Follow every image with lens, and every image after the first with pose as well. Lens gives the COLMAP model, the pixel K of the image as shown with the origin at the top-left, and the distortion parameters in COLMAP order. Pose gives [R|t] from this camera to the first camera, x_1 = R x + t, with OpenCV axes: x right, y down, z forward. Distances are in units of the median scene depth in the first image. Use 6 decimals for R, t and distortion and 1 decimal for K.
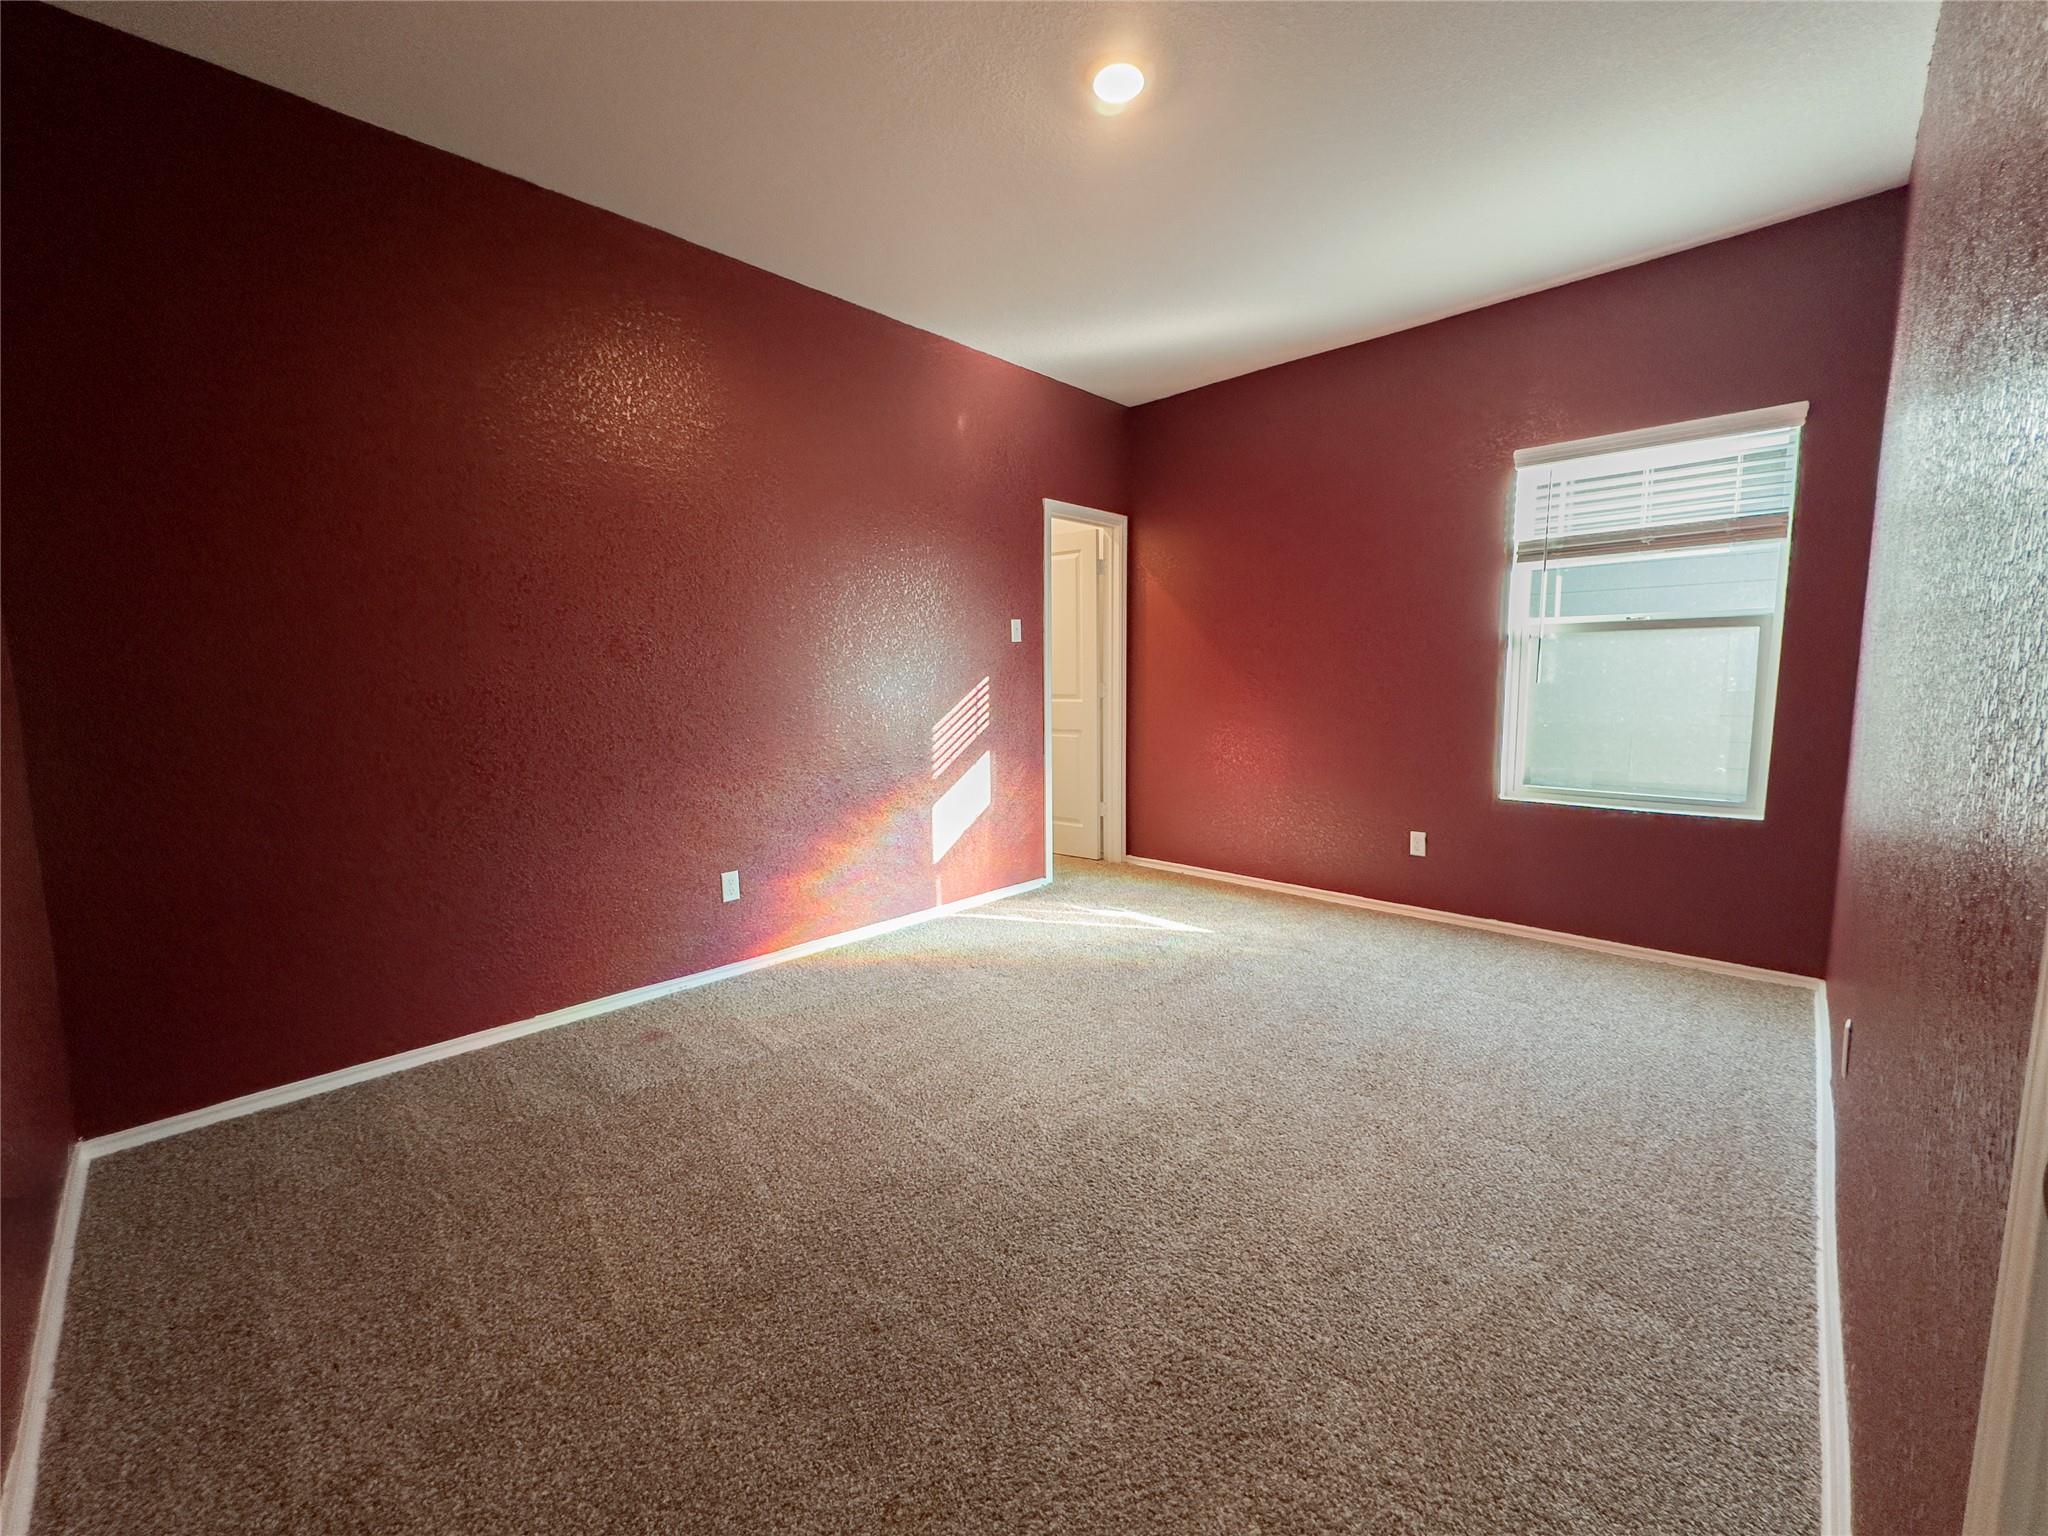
lens RADIAL K [[825.3, 0, 1024.0], [0, 825.3, 768.0], [0, 0, 1]] dist [-0.001910, 0.000405]
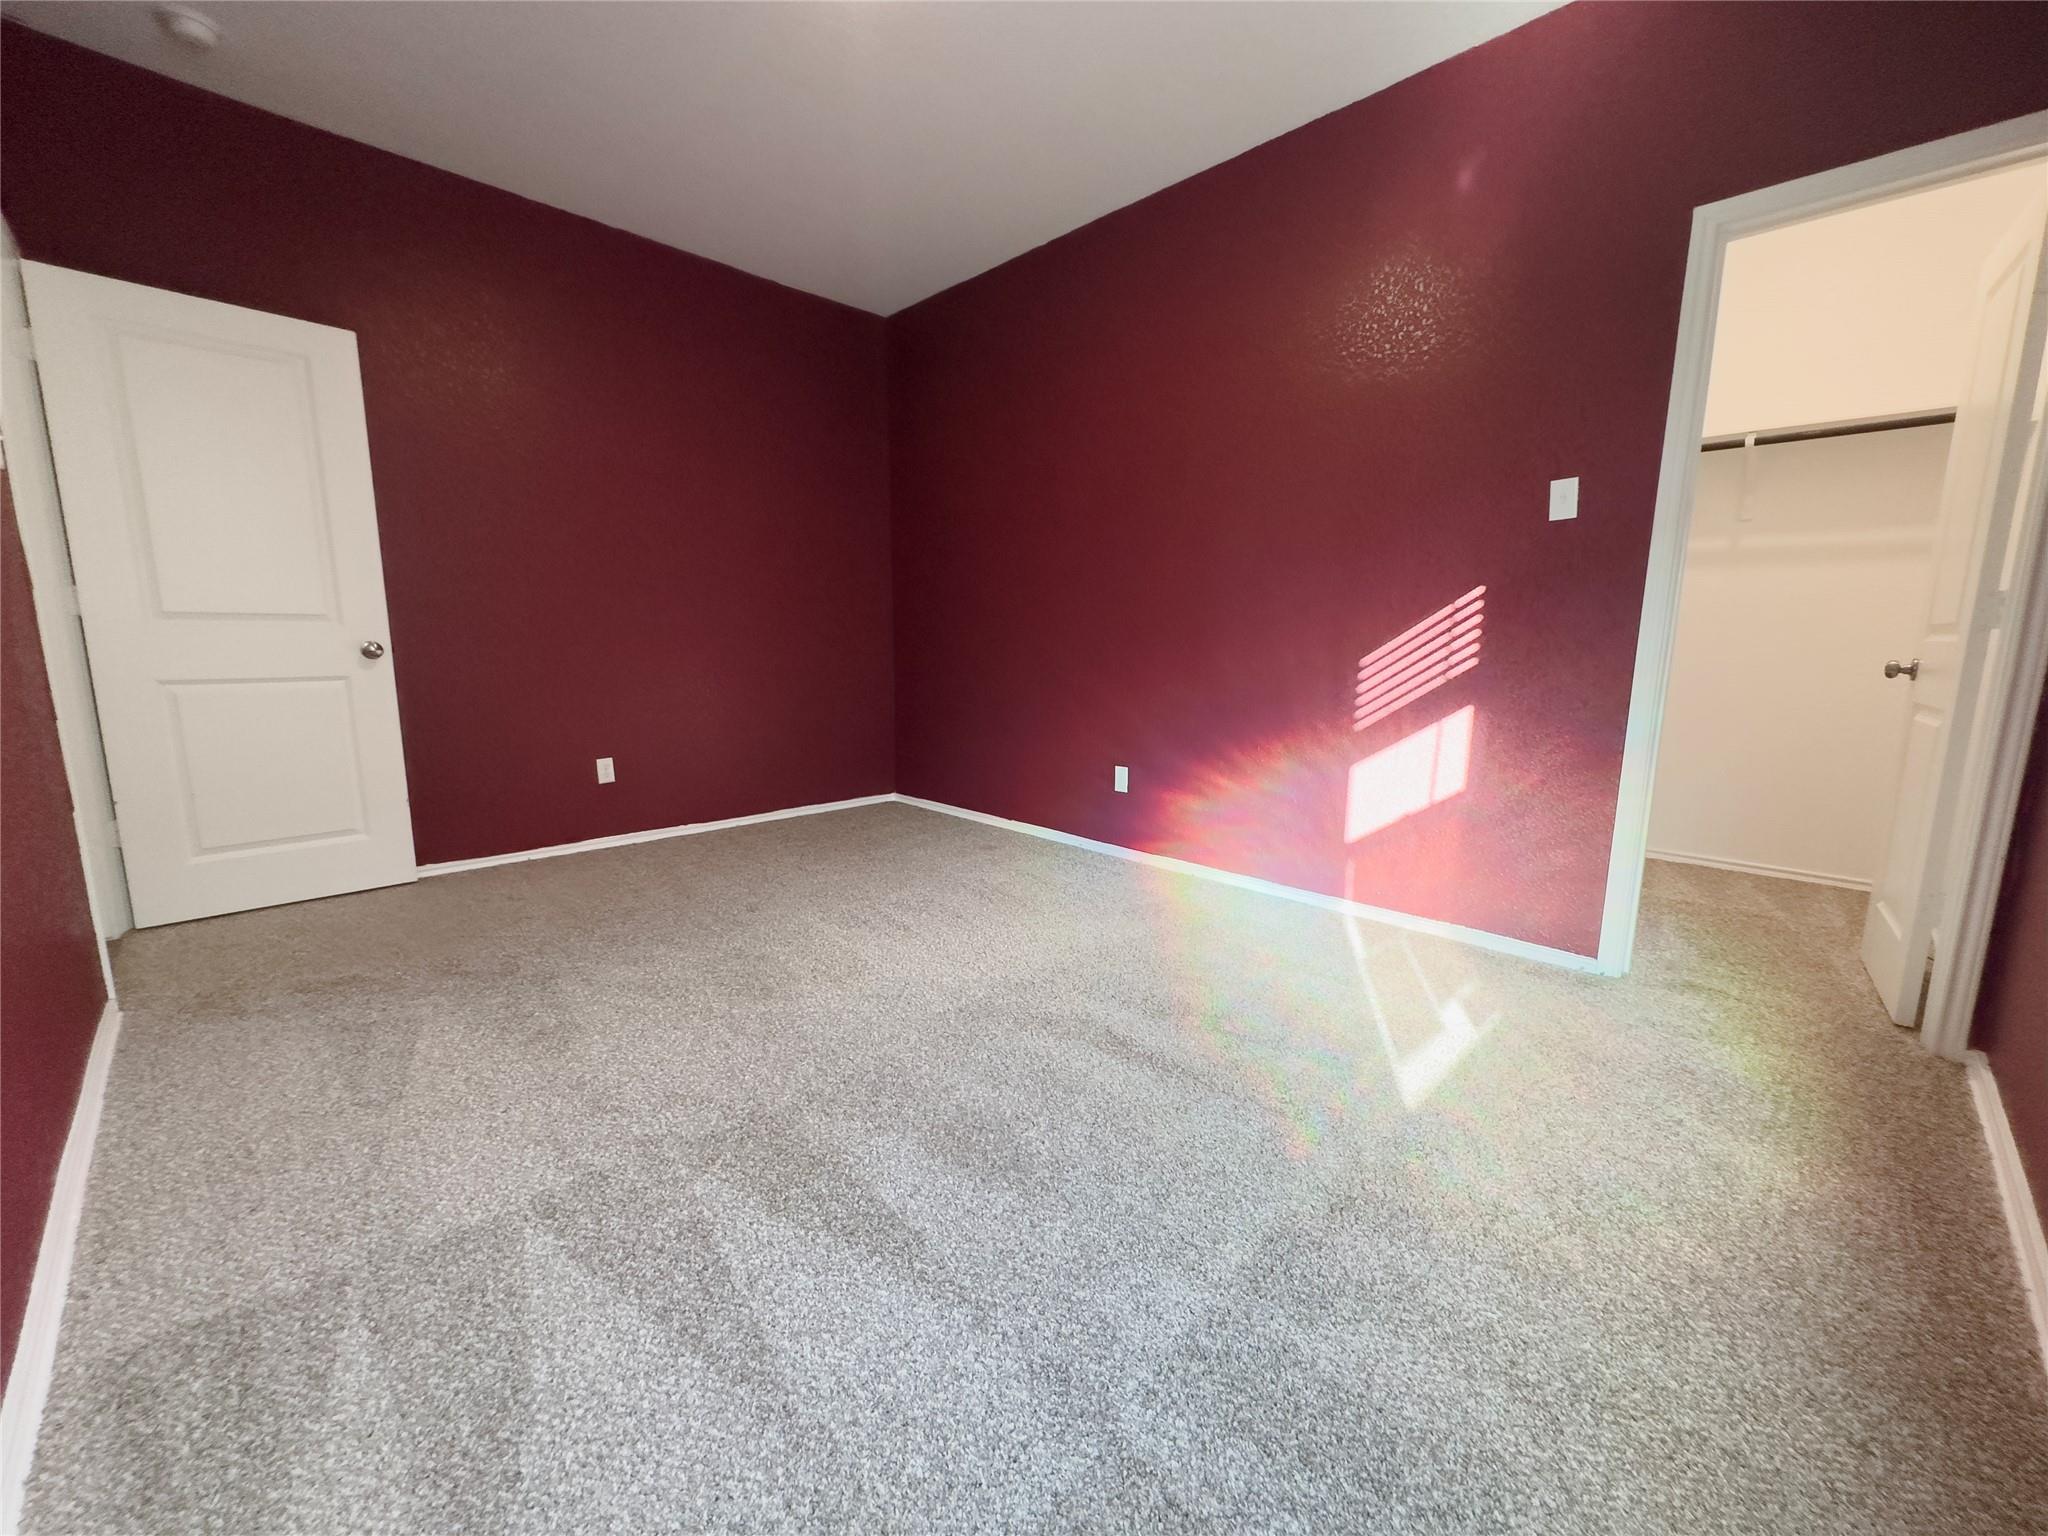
lens RADIAL K [[825.3, 0, 1024.0], [0, 825.3, 768.0], [0, 0, 1]] dist [-0.001910, 0.000405]
pose [[-0.025650, 0.175283, -0.984184, 0.619172], [-0.121703, 0.976637, 0.177110, -0.046583], [0.992235, 0.124322, -0.003718, 0.697392]]
